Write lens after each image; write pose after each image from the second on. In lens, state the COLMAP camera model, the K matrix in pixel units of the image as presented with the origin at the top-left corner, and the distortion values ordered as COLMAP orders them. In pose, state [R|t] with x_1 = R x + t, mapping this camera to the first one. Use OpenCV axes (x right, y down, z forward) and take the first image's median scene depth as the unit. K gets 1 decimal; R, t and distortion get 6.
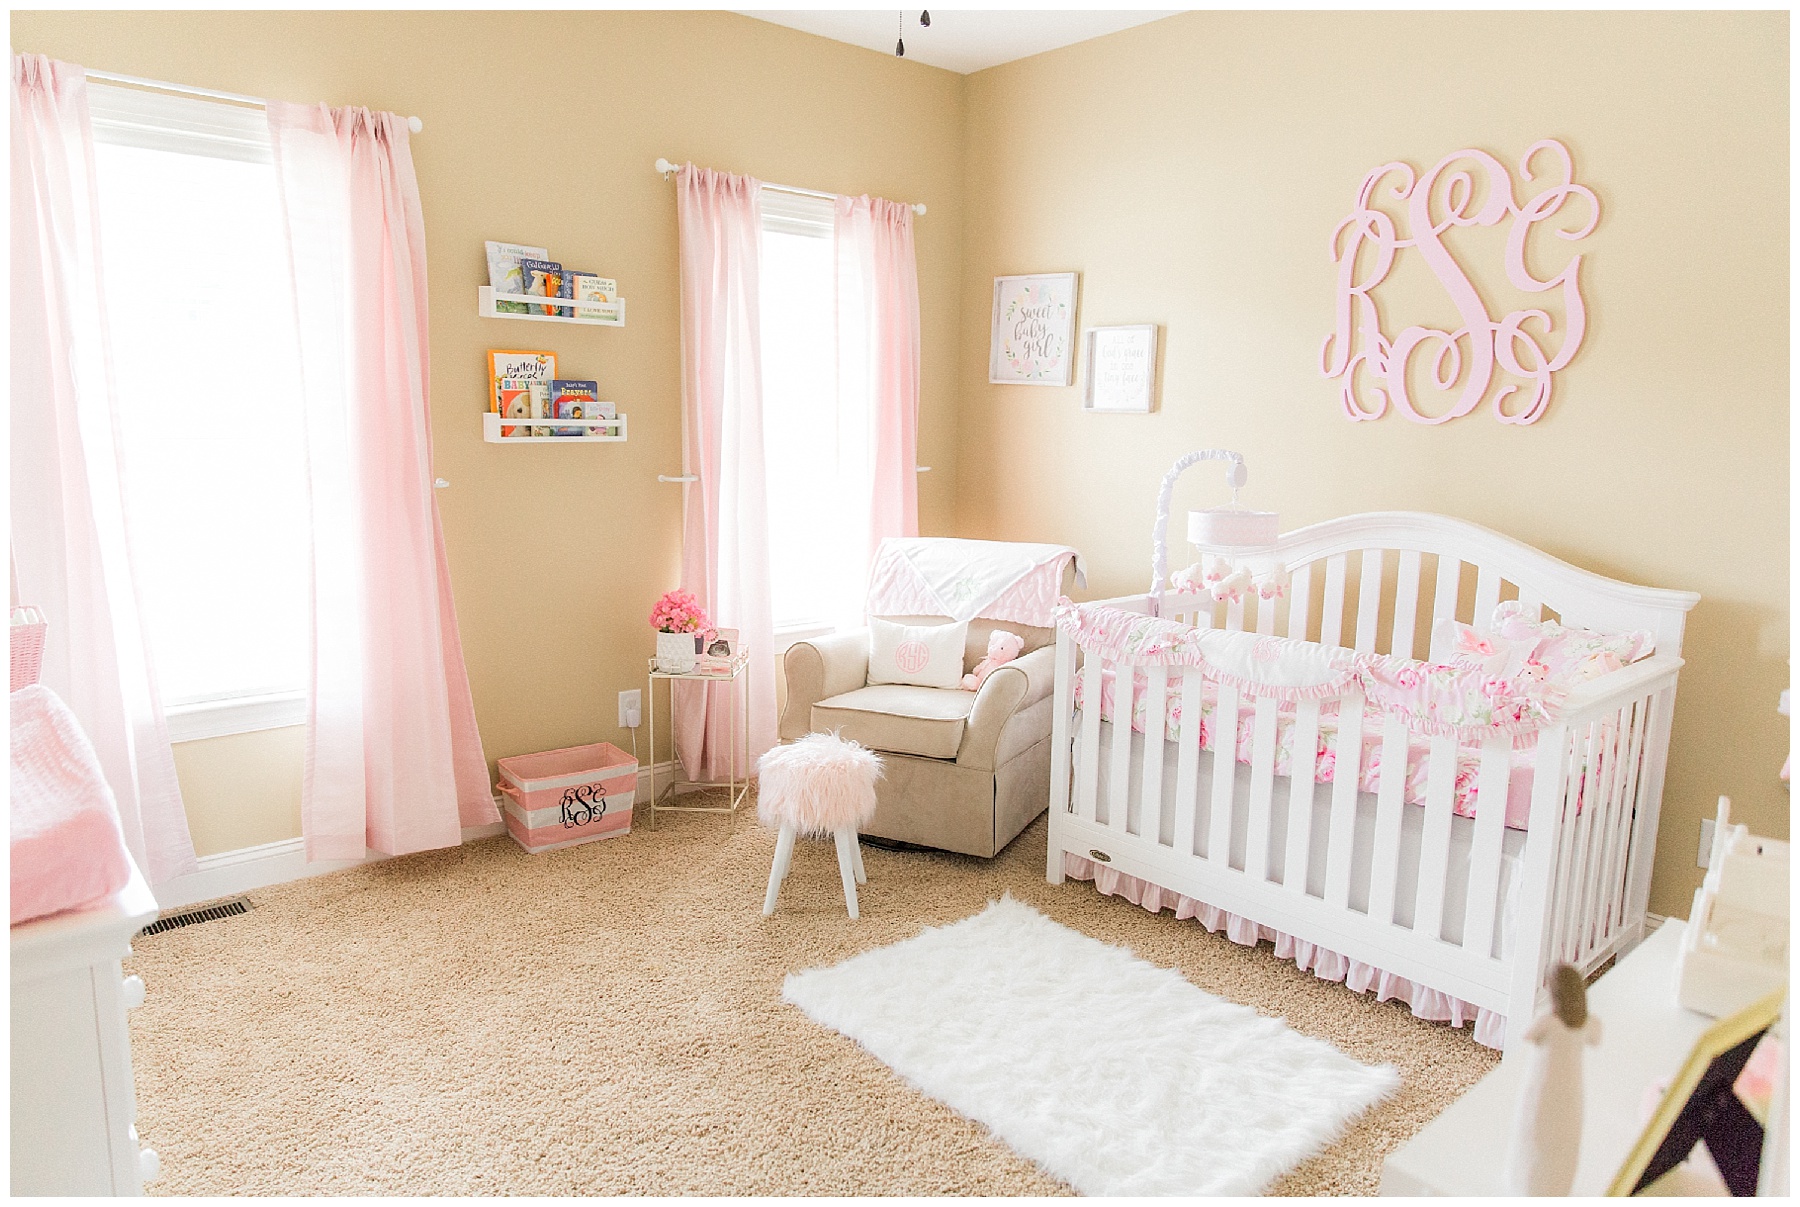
lens RADIAL K [[1158.7, 0, 900.0], [0, 1158.7, 603.5], [0, 0, 1]] dist [0.000944, -0.000783]
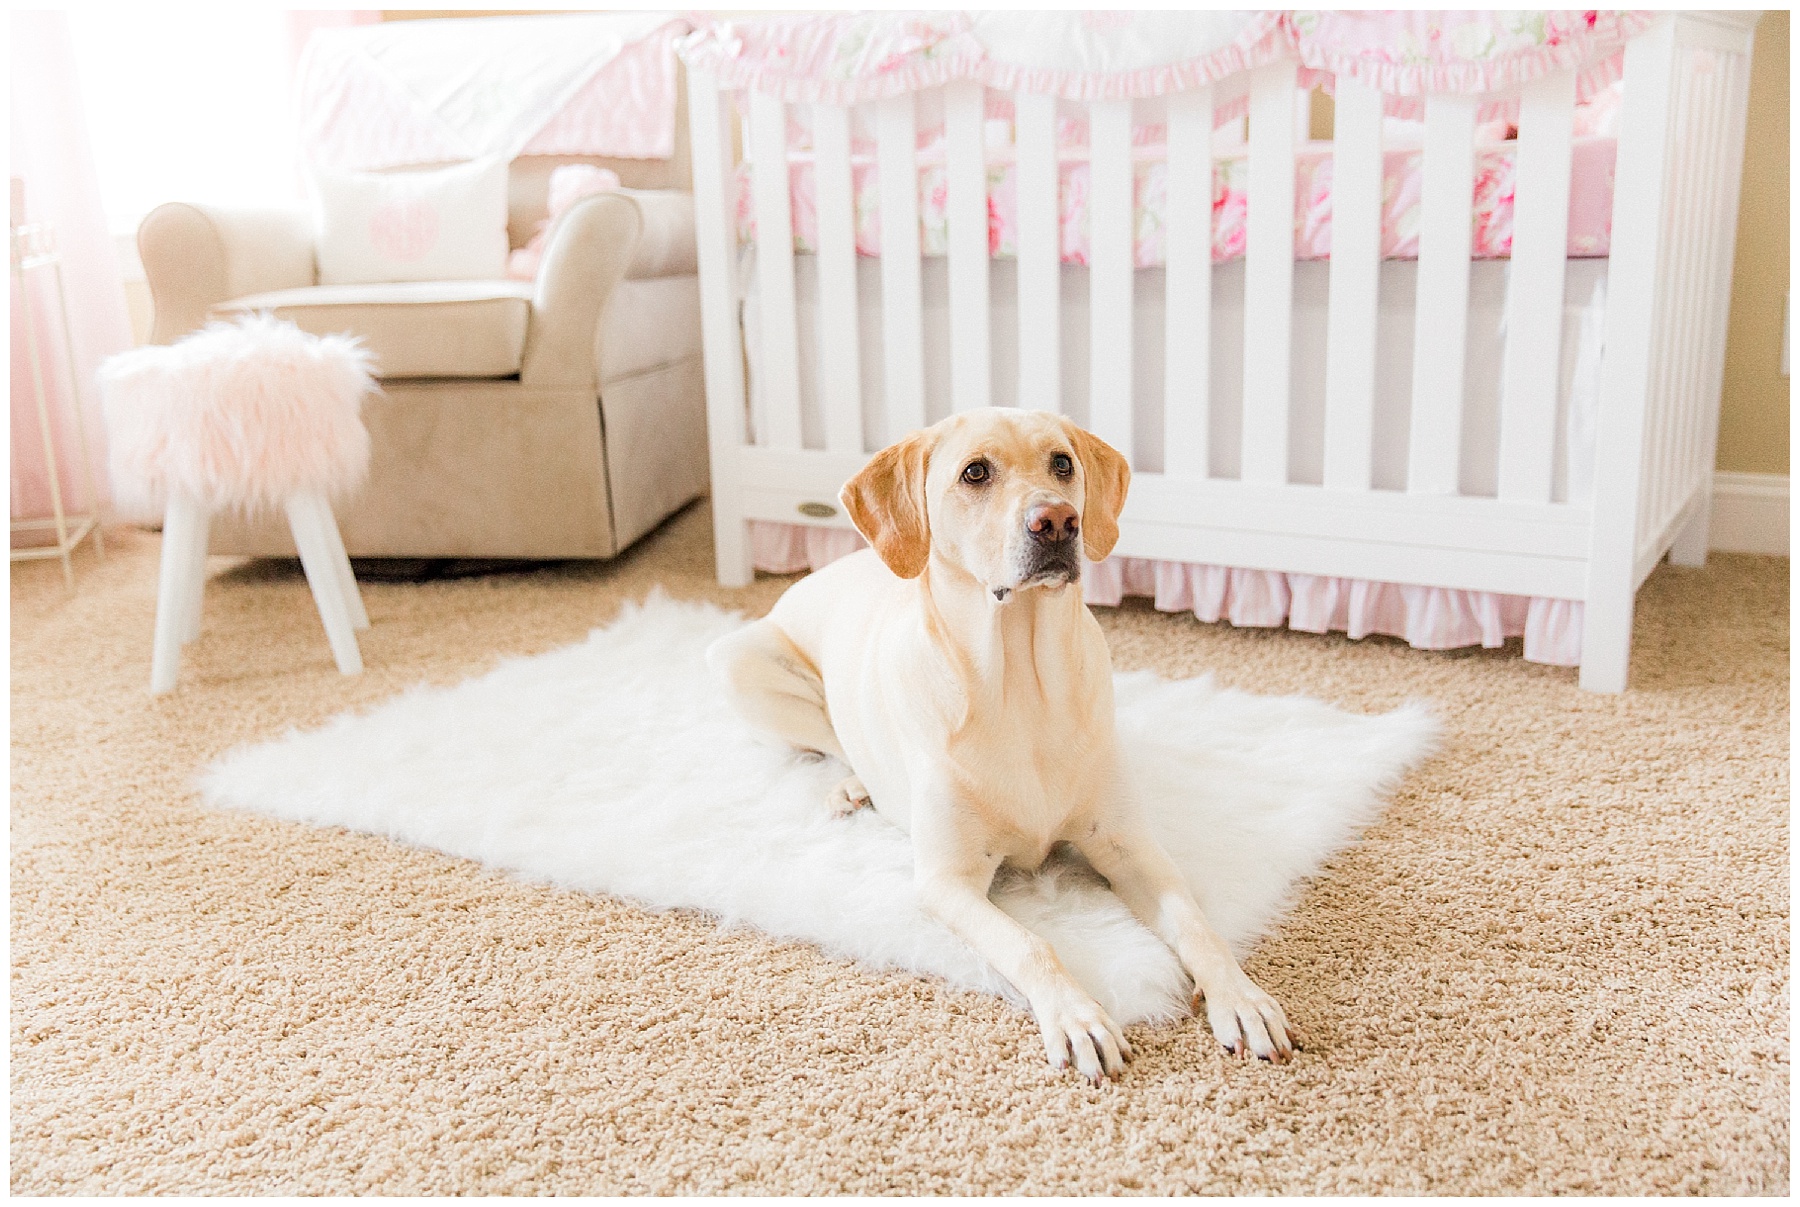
lens RADIAL K [[1761.6, 0, 900.0], [0, 1761.6, 603.5], [0, 0, 1]] dist [0.008196, -0.010179]
pose [[0.952038, -0.123614, 0.279897, -0.023373], [0.097598, 0.989660, 0.105105, 0.179889], [-0.289996, -0.072747, 0.954259, 0.214455]]
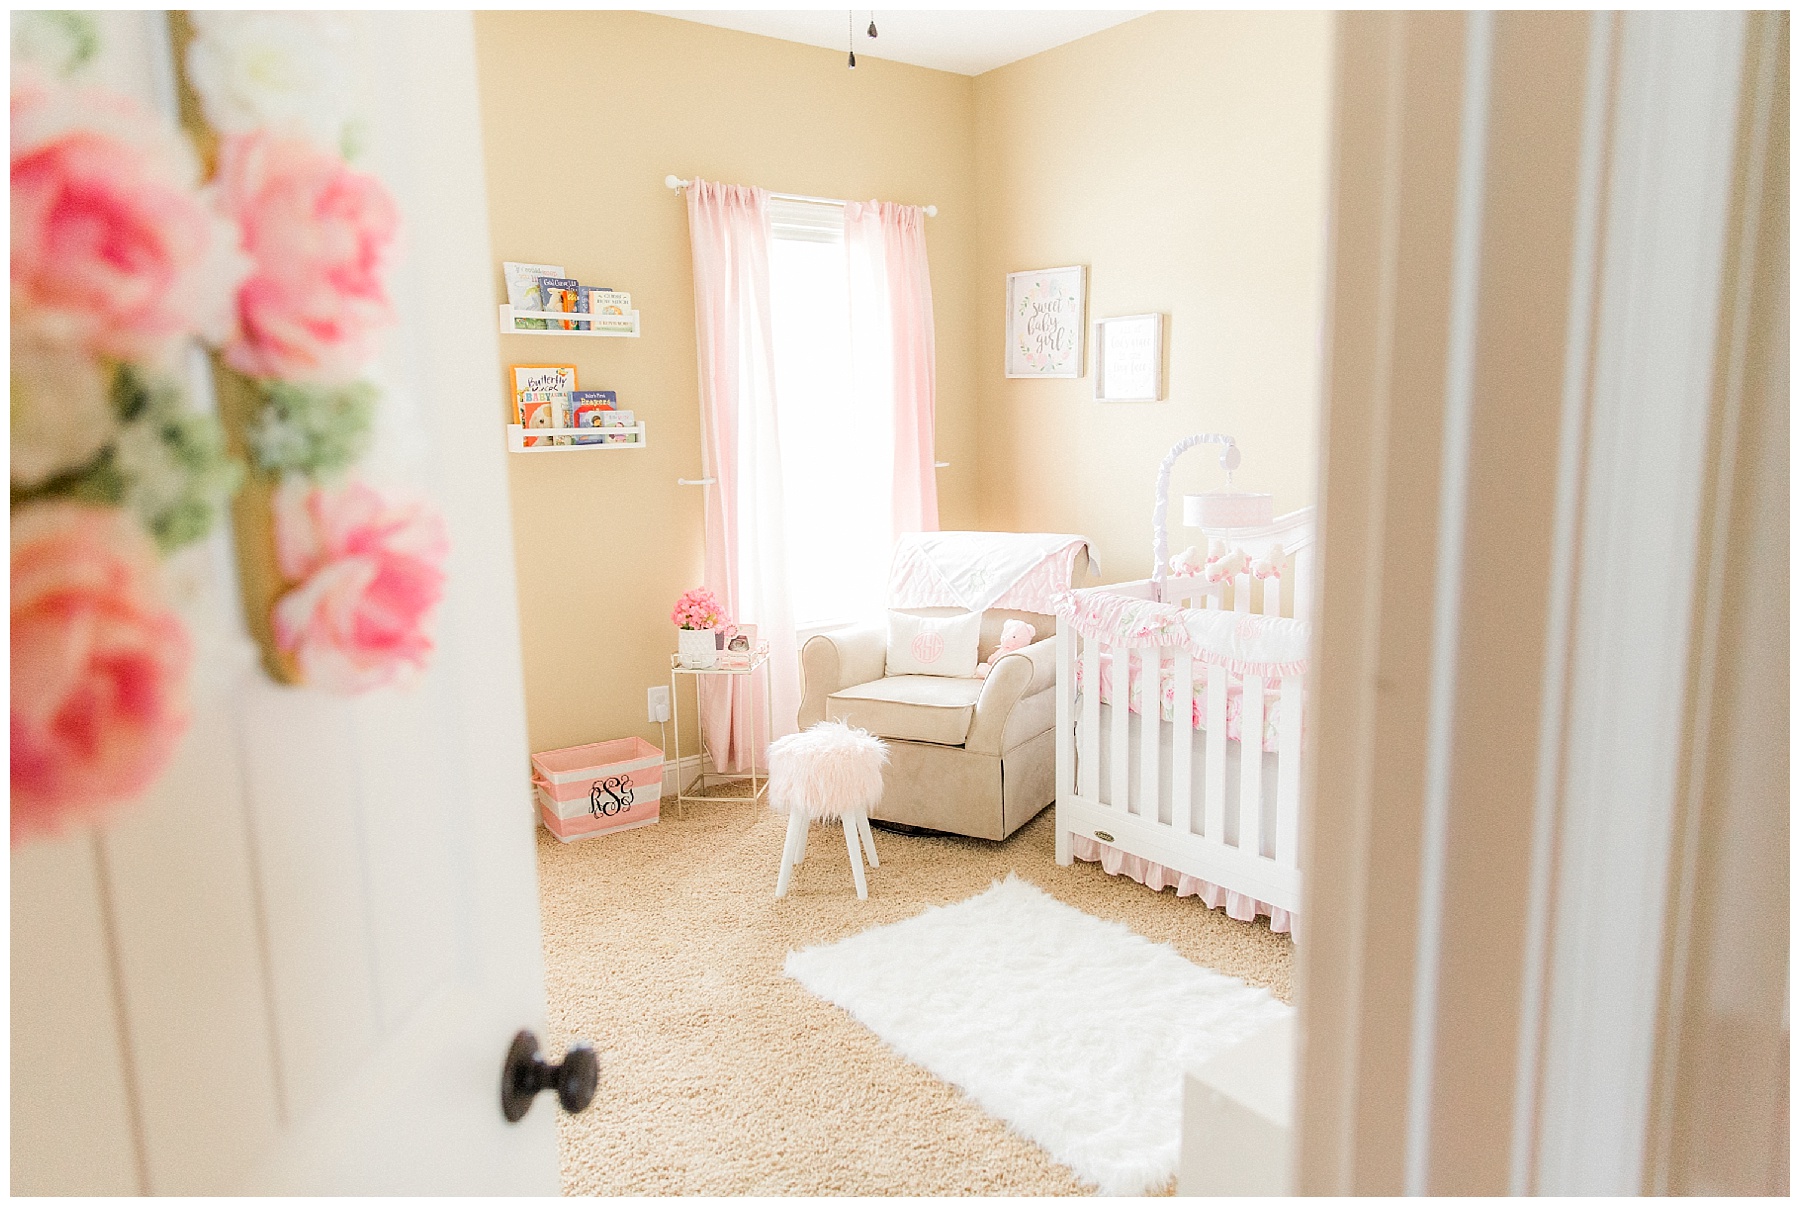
lens RADIAL K [[1158.7, 0, 900.0], [0, 1158.7, 603.5], [0, 0, 1]] dist [0.000944, -0.000783]
pose [[0.997328, -0.027040, -0.067864, 0.068585], [0.026893, 0.999634, -0.003087, 0.011535], [0.067923, 0.001254, 0.997690, -0.029141]]
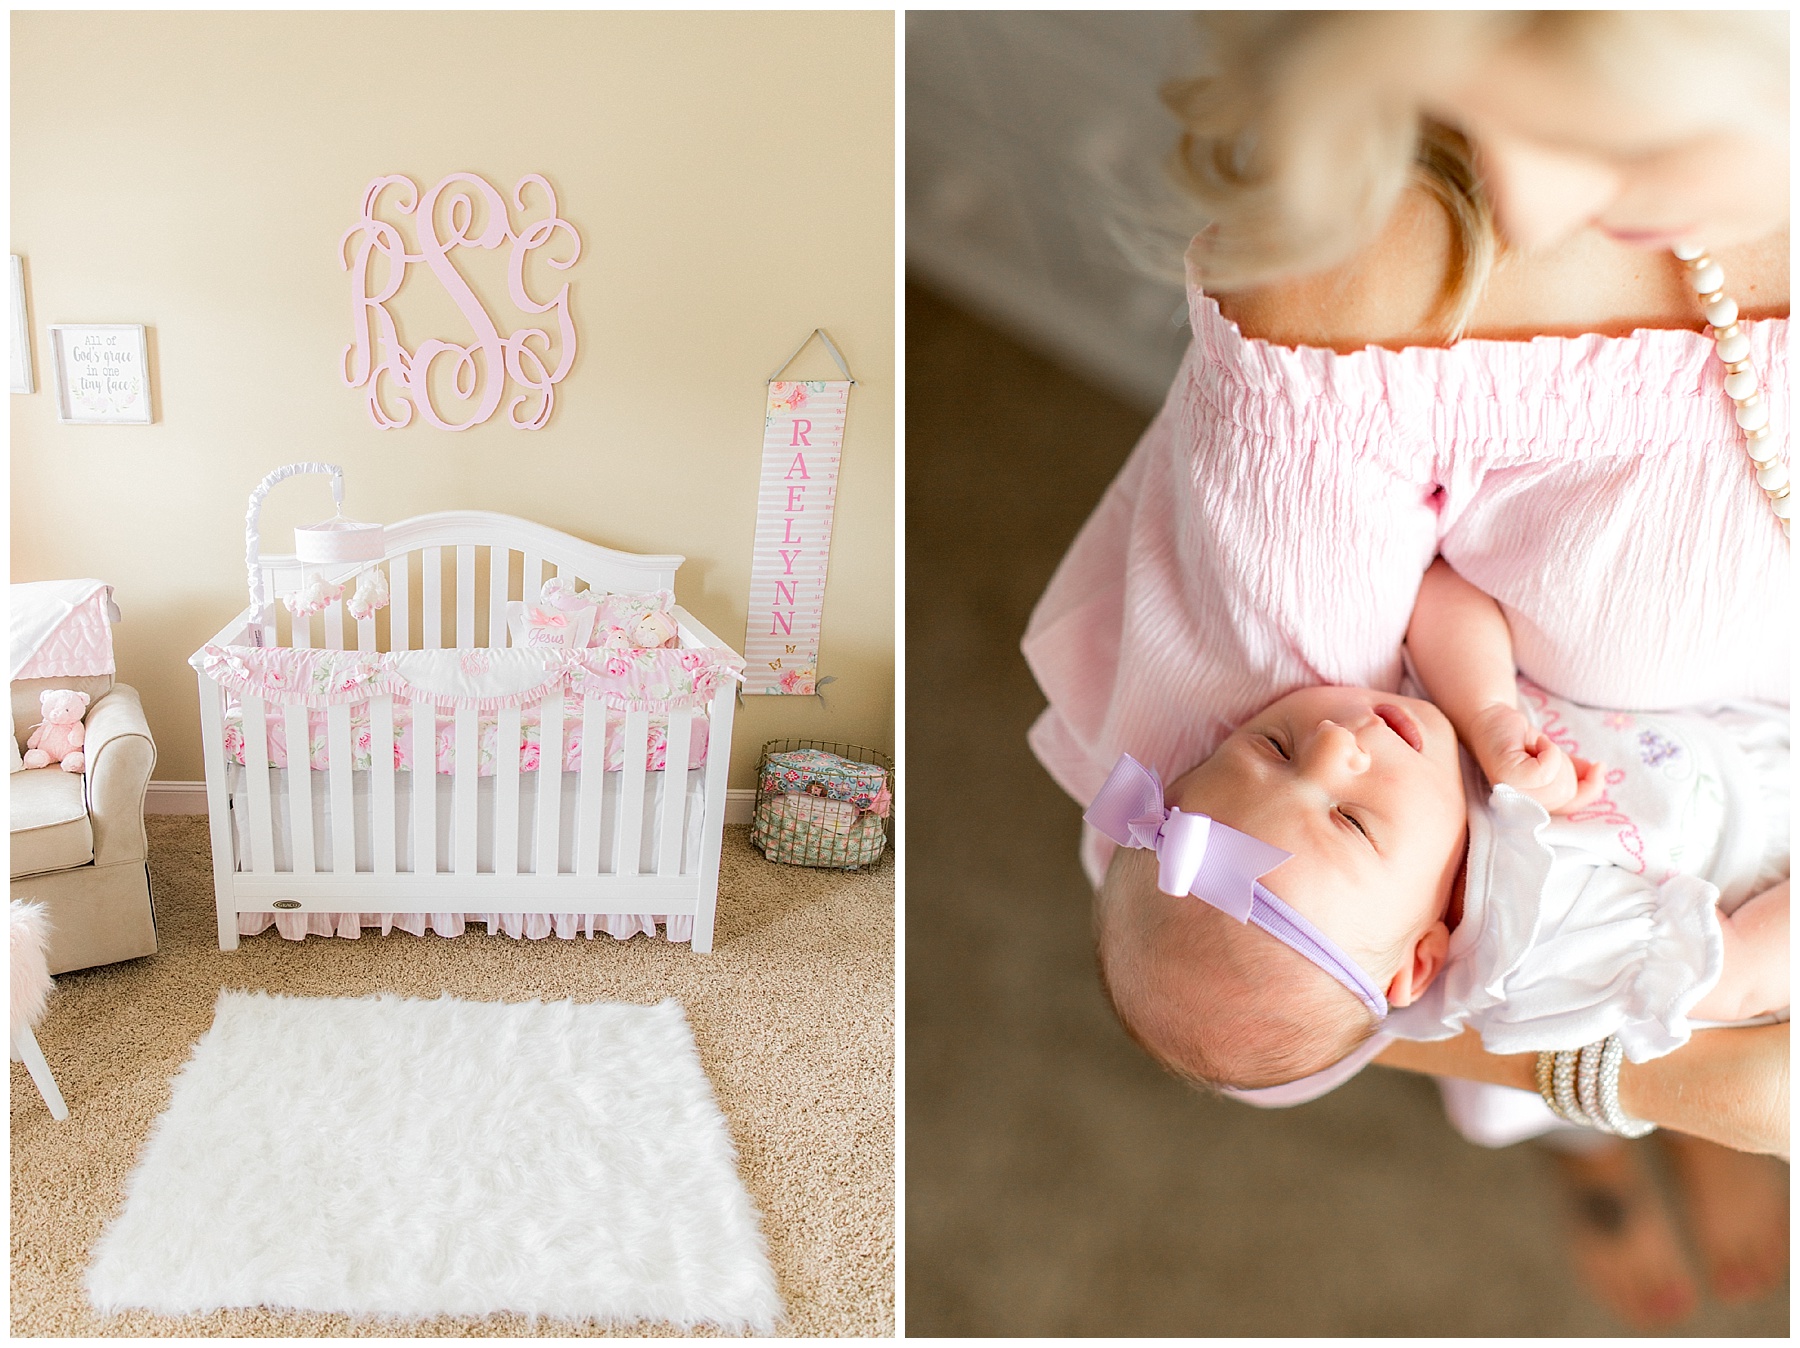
lens RADIAL K [[879.1, 0, 444.0], [0, 879.1, 673.3], [0, 0, 1]] dist [0.006950, 0.000209]
pose [[0.675404, -0.217689, 0.704586, -0.207328], [0.132438, 0.975710, 0.174502, -0.075959], [-0.725459, -0.024545, 0.687828, 0.418713]]
